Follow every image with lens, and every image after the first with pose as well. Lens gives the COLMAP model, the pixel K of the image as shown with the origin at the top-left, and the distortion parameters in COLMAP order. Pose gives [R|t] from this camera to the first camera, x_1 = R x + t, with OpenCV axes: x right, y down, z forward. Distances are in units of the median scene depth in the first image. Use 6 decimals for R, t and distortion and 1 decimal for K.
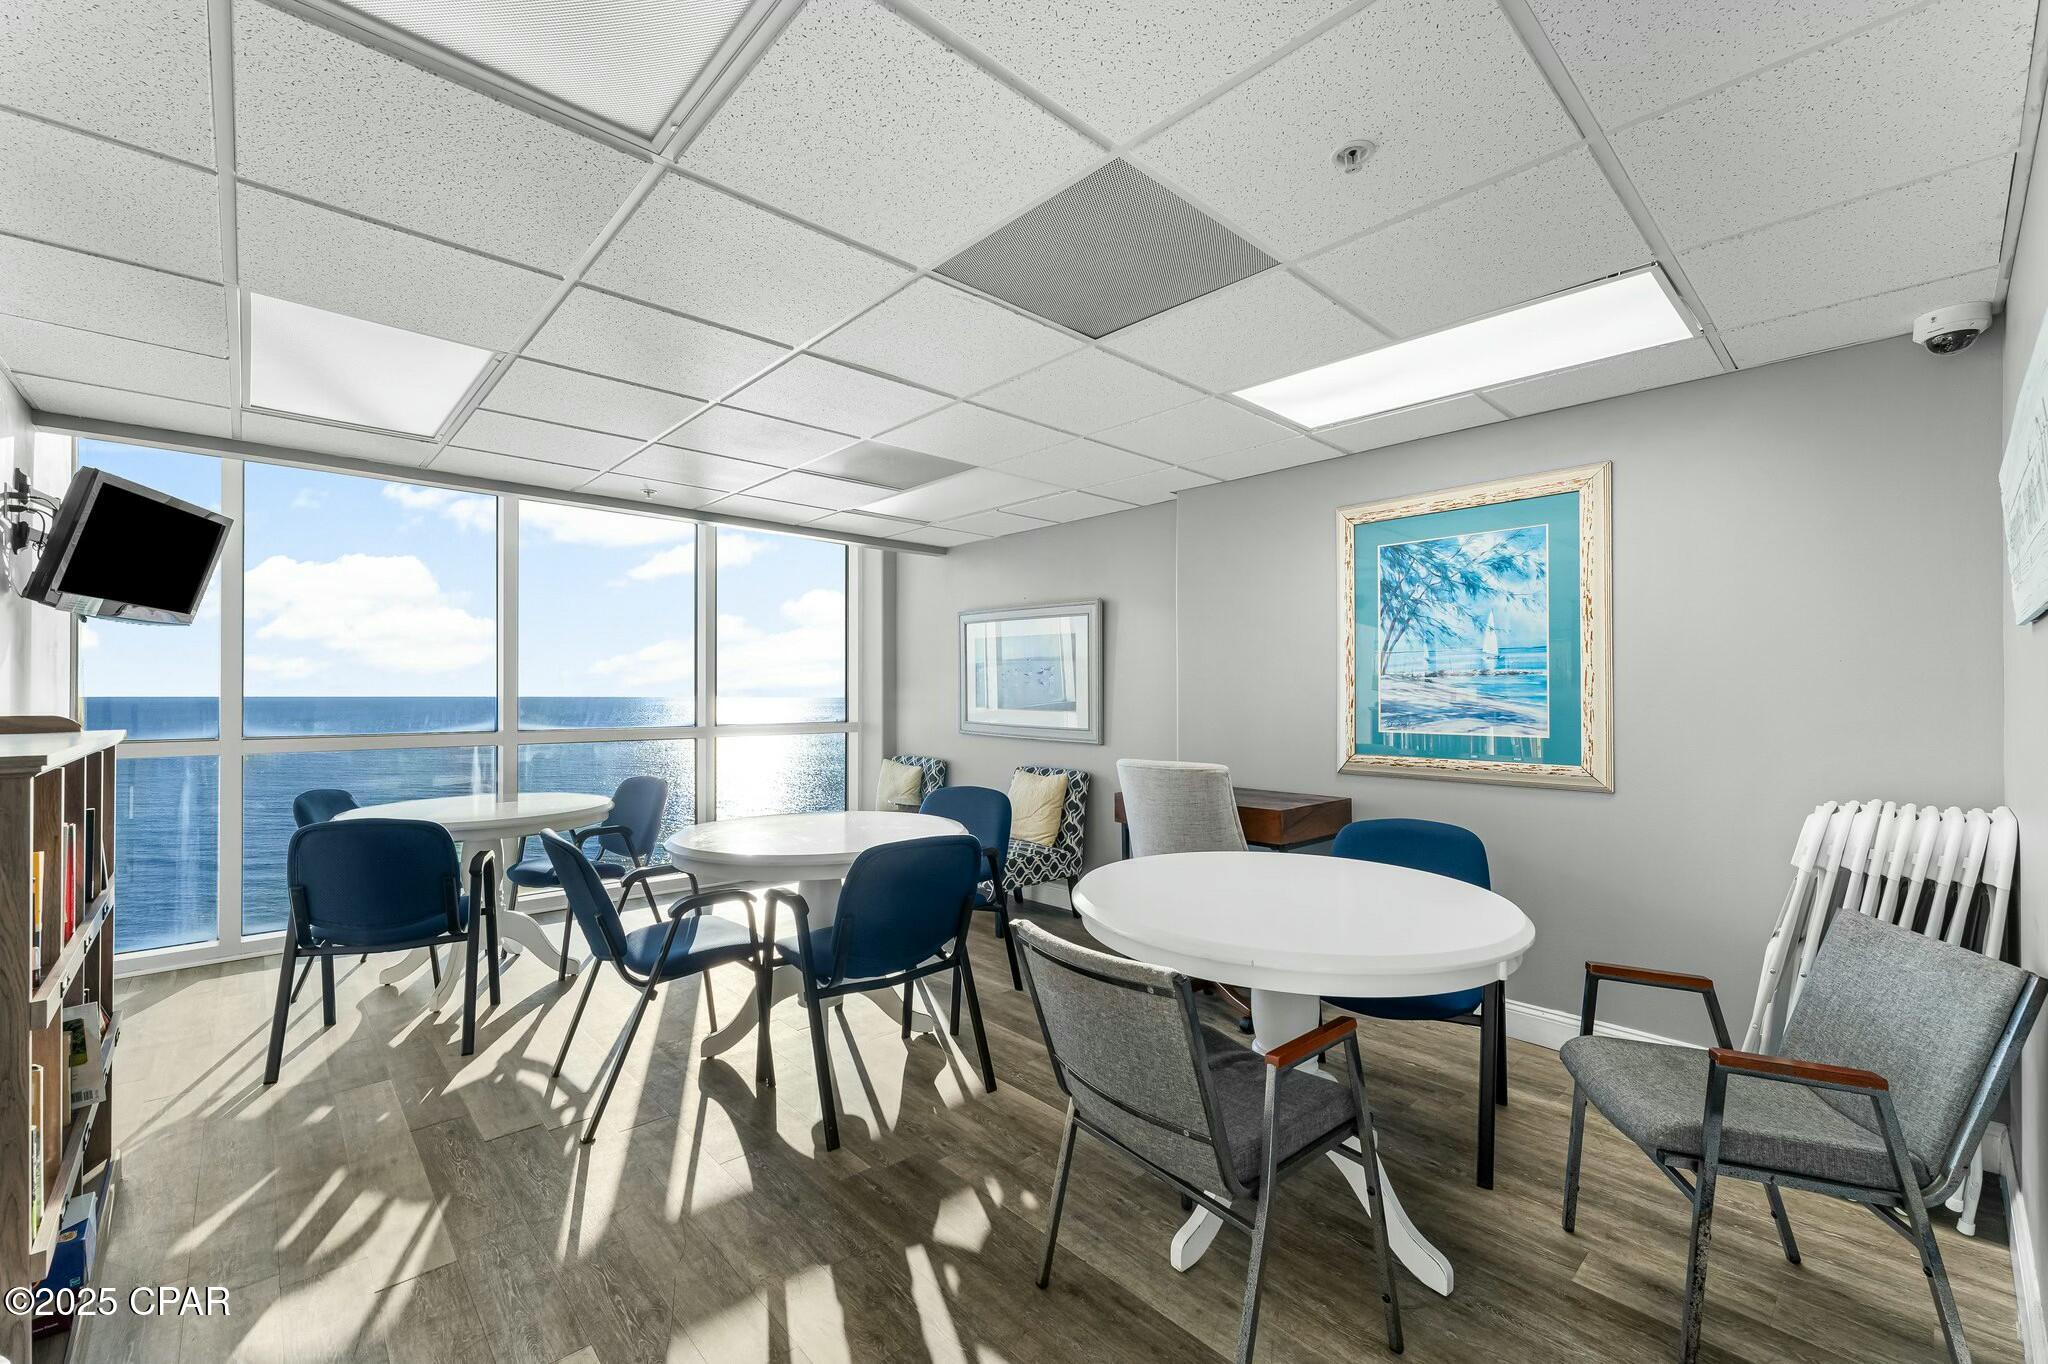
lens RADIAL K [[836.6, 0, 1024.0], [0, 836.6, 682.0], [0, 0, 1]] dist [0.008791, -0.000125]
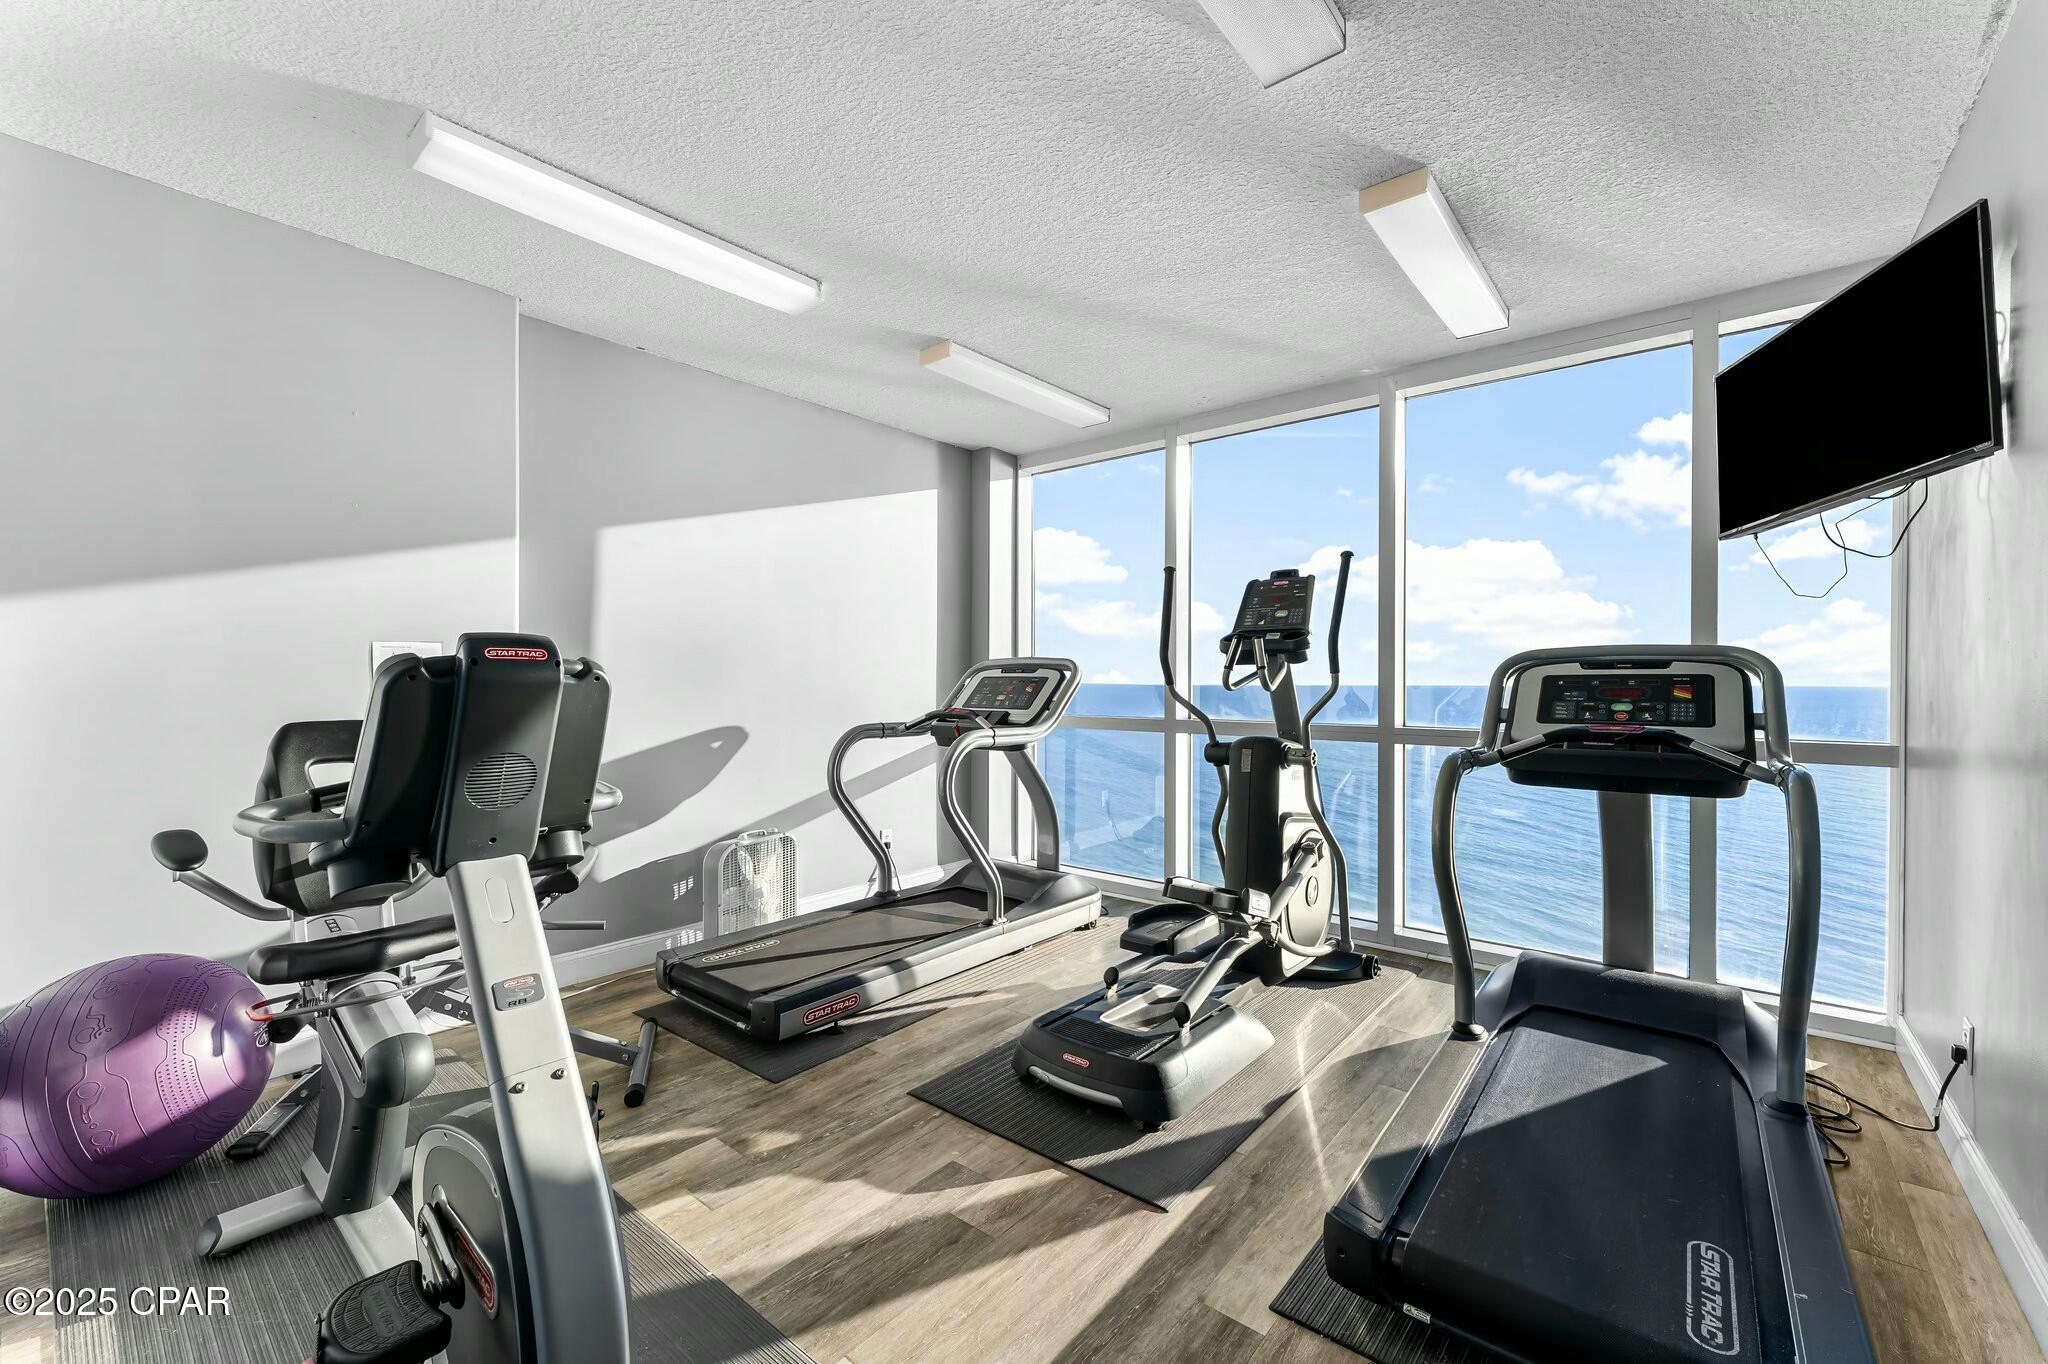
lens RADIAL K [[836.6, 0, 1024.0], [0, 836.6, 682.0], [0, 0, 1]] dist [0.008791, -0.000125]
pose [[0.999830, 0.001565, 0.018397, -1.362849], [-0.001707, 0.999969, 0.007683, 0.013534], [-0.018384, -0.007713, 0.999801, -0.001394]]
